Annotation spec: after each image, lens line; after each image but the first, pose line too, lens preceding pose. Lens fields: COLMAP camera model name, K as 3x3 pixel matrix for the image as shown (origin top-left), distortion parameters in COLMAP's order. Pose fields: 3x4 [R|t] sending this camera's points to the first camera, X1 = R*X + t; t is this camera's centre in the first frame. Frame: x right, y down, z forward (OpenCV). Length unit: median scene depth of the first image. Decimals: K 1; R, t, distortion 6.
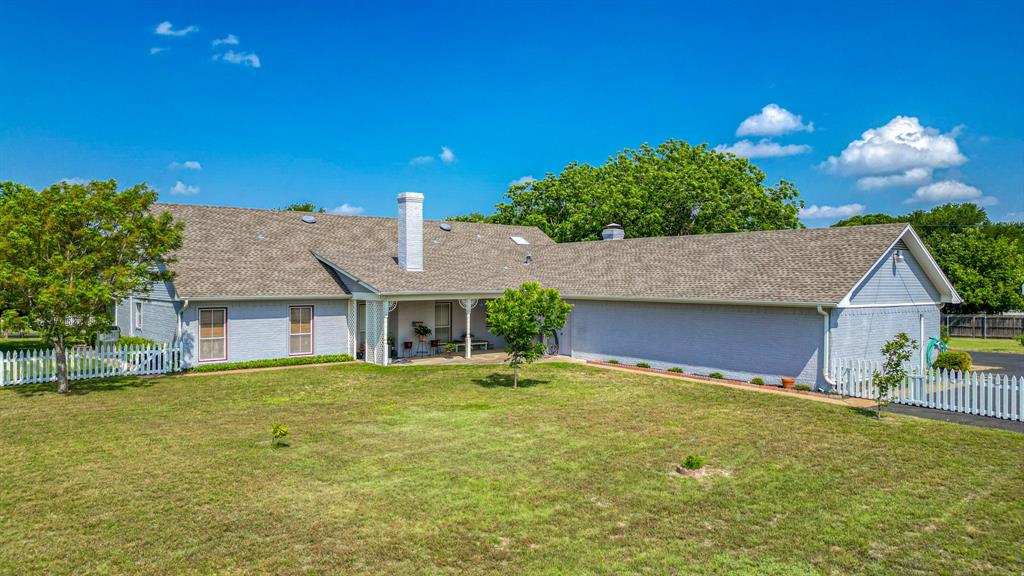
lens RADIAL K [[726.5, 0, 511.0], [0, 726.5, 285.8], [0, 0, 1]] dist [0.016481, -0.005136]
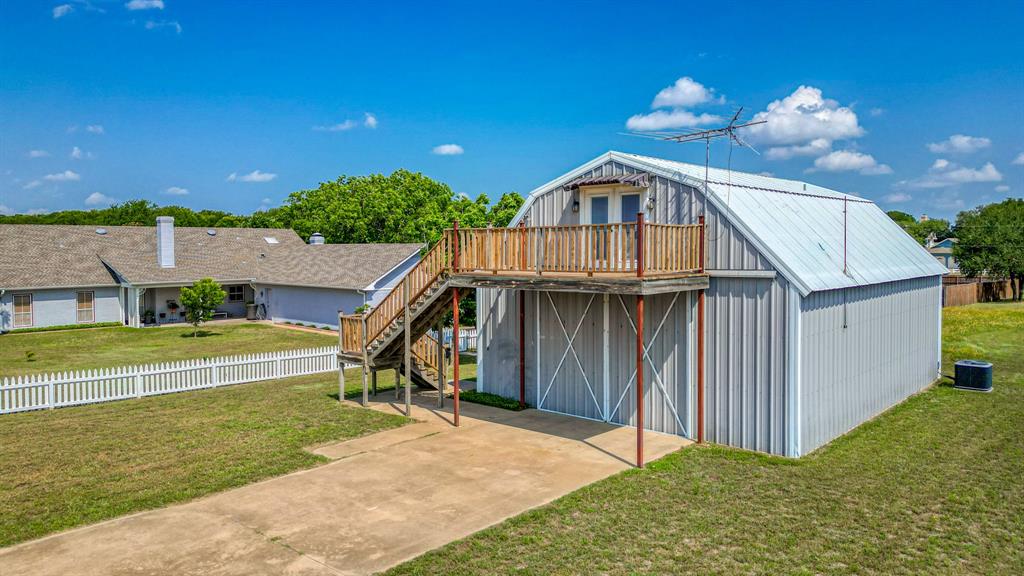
lens RADIAL K [[726.5, 0, 513.1], [0, 726.5, 287.3], [0, 0, 1]] dist [0.016481, -0.005136]
pose [[0.994897, -0.014188, 0.099895, 0.438669], [0.009473, 0.998825, 0.047519, -0.044540], [-0.100452, -0.046330, 0.993863, -0.613044]]
